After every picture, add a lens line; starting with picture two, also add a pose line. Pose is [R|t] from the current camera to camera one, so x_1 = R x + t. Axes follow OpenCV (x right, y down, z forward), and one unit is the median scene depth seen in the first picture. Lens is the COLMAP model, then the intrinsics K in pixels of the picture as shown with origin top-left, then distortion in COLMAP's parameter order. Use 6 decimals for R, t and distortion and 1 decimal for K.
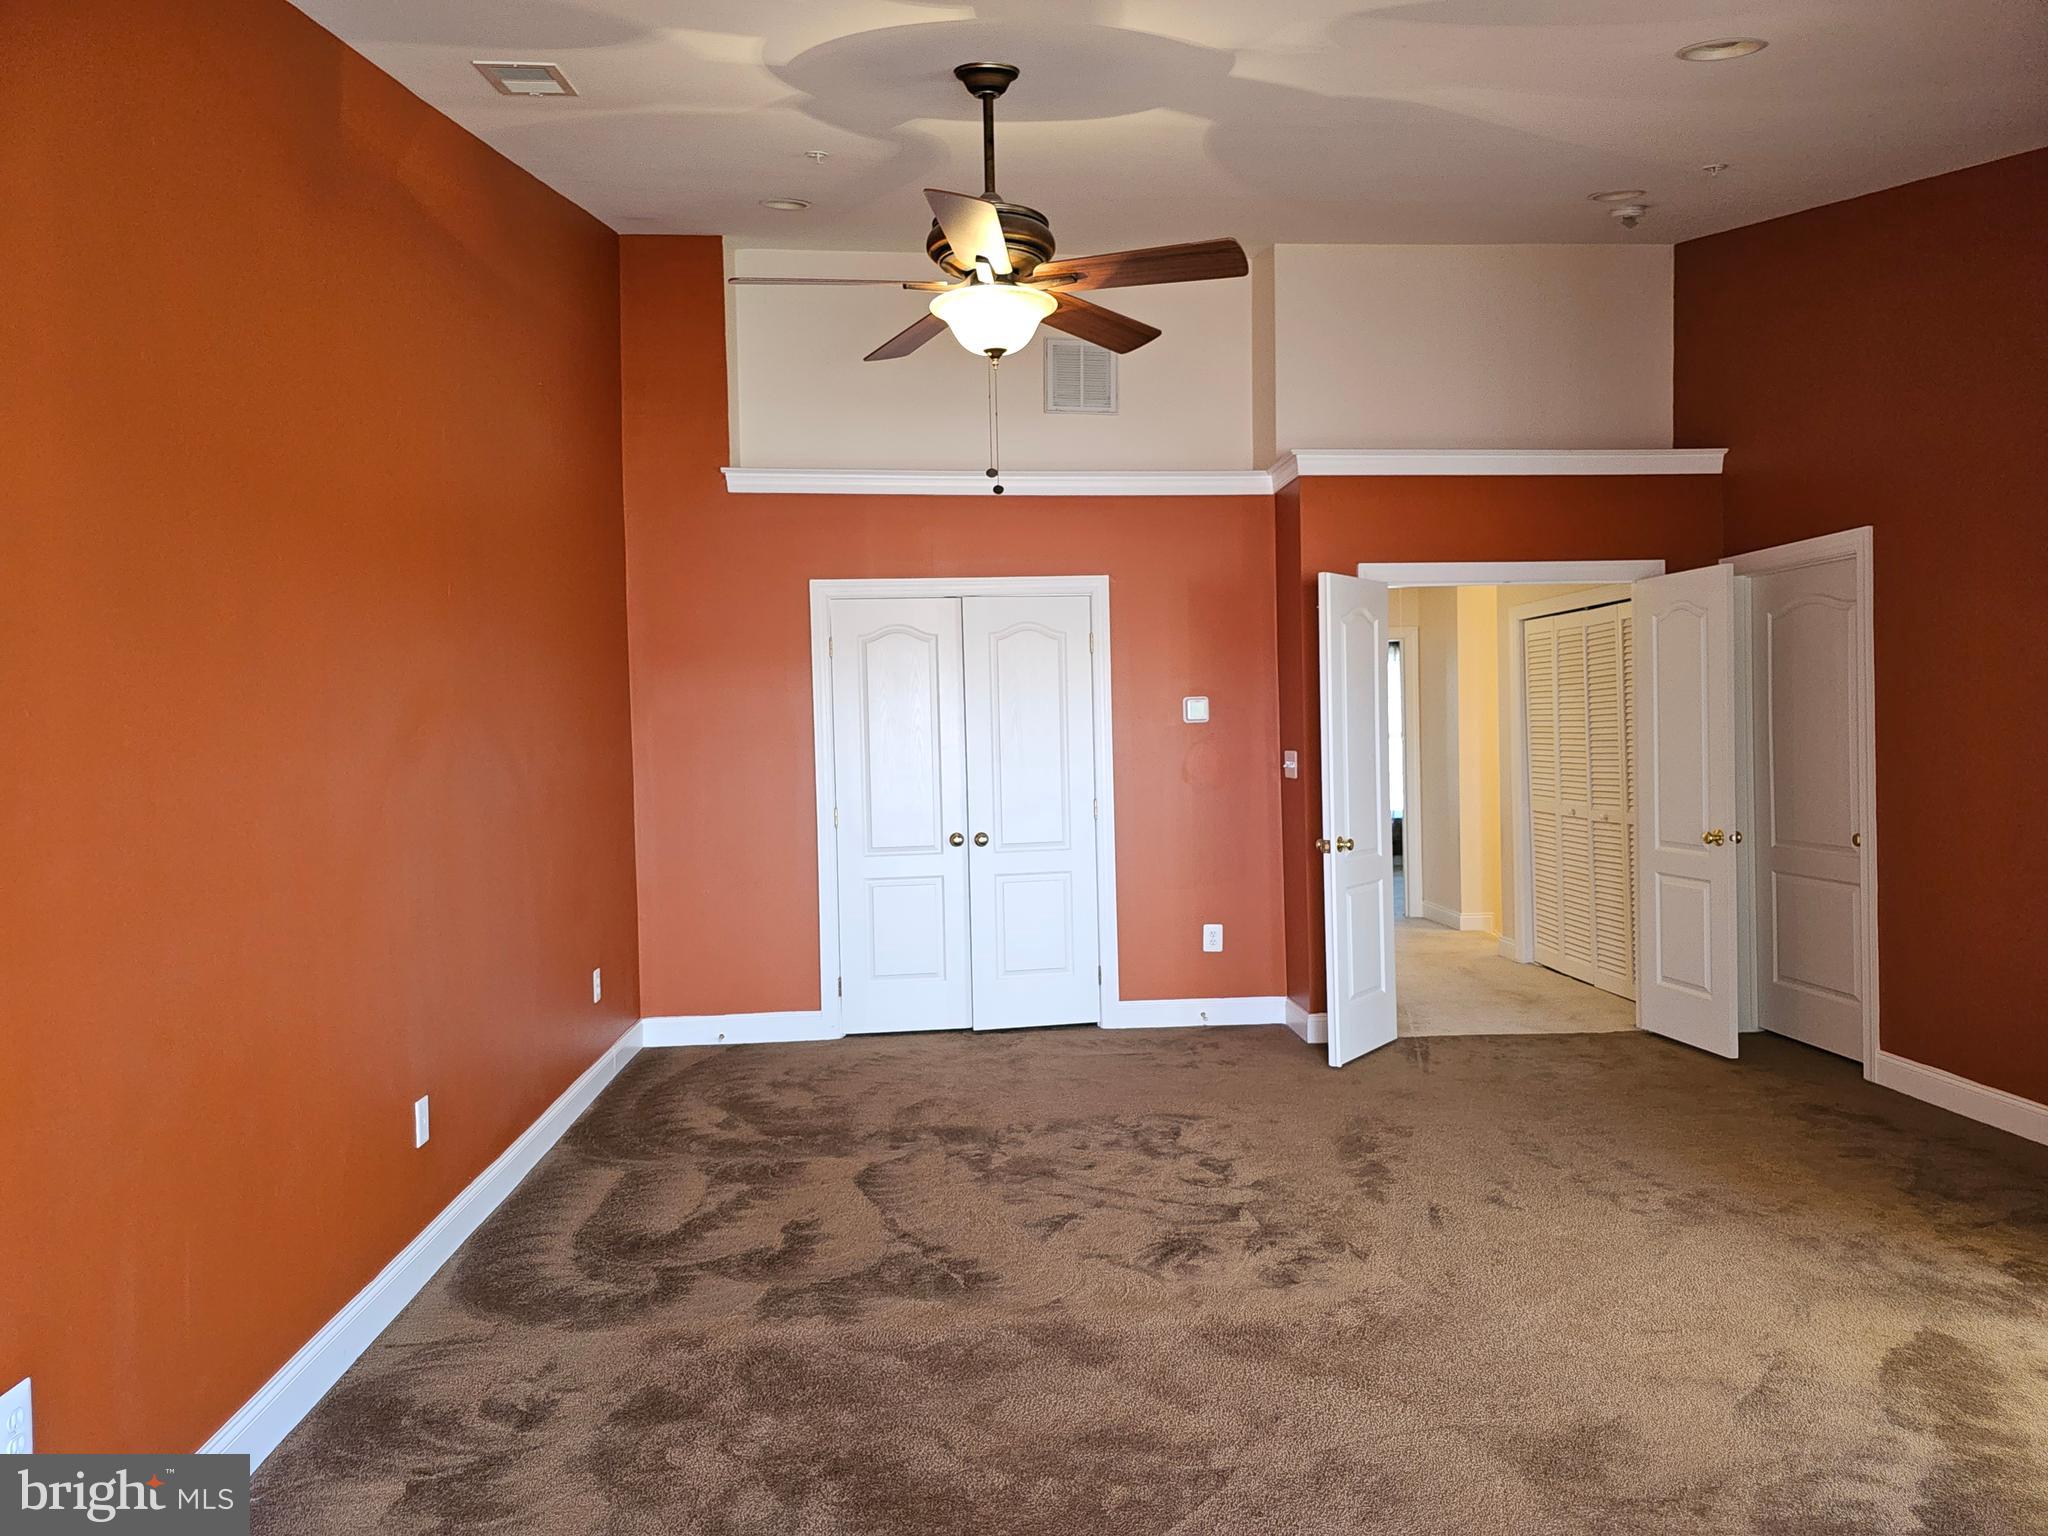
lens RADIAL K [[1371.4, 0, 1037.3], [0, 1371.4, 761.6], [0, 0, 1]] dist [0.078514, -0.088535]
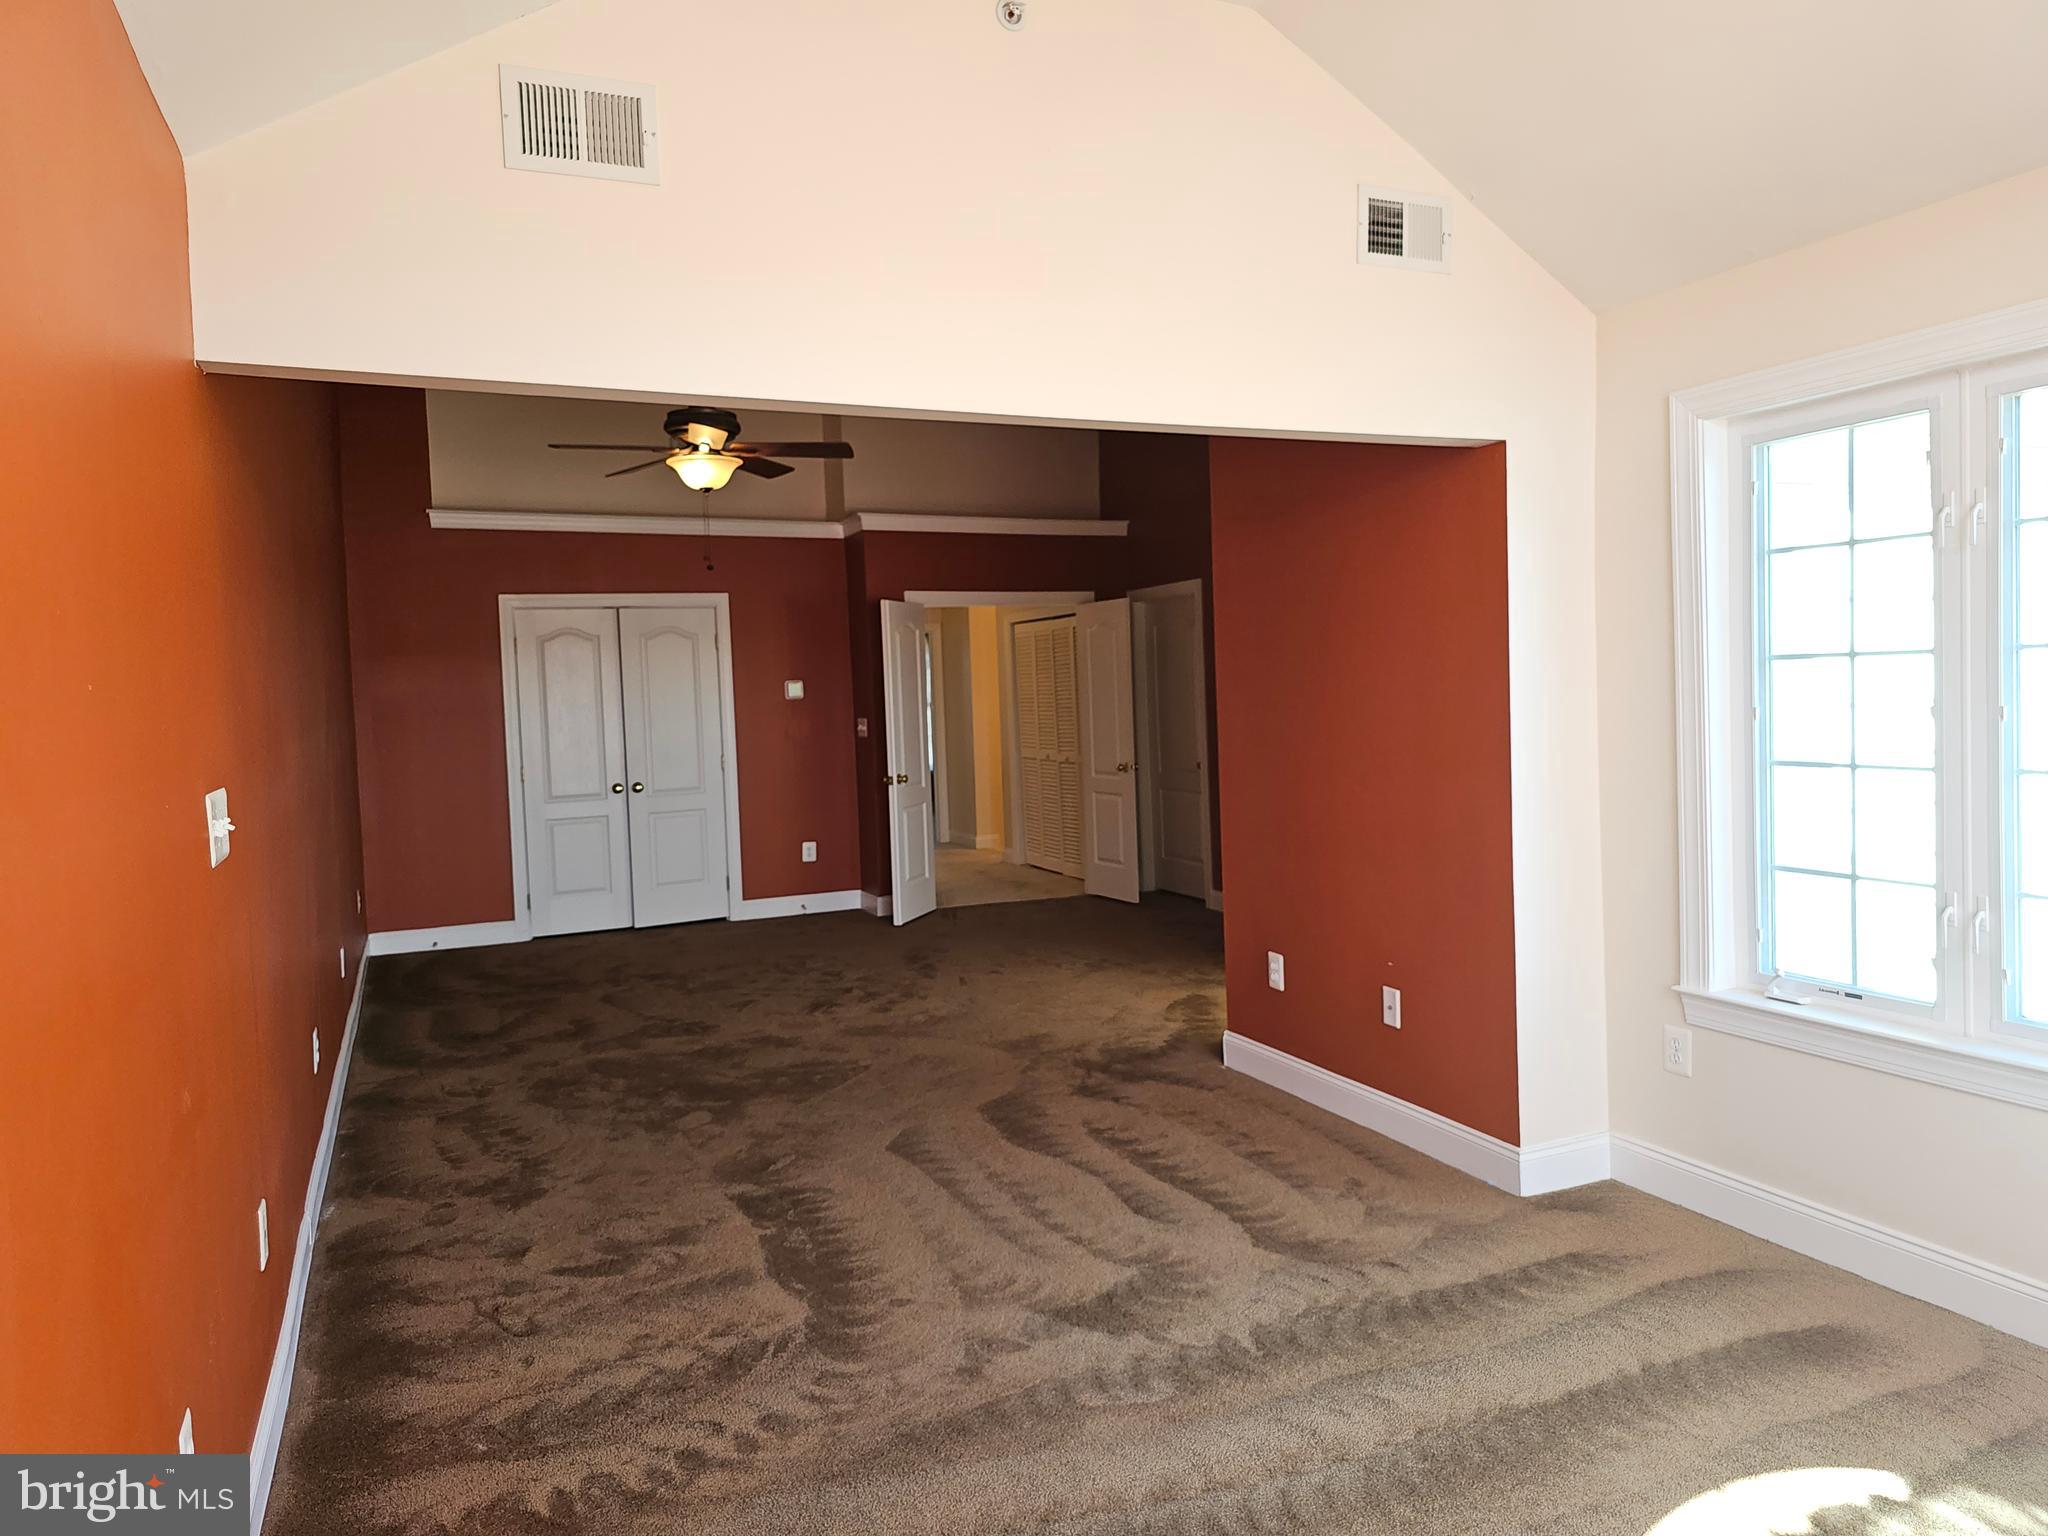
lens RADIAL K [[1371.4, 0, 1037.3], [0, 1371.4, 761.6], [0, 0, 1]] dist [0.078514, -0.088535]
pose [[0.942062, -0.028484, 0.334228, -0.128091], [0.020938, 0.999438, 0.026159, 0.004070], [-0.334786, -0.017645, 0.942129, -0.432031]]
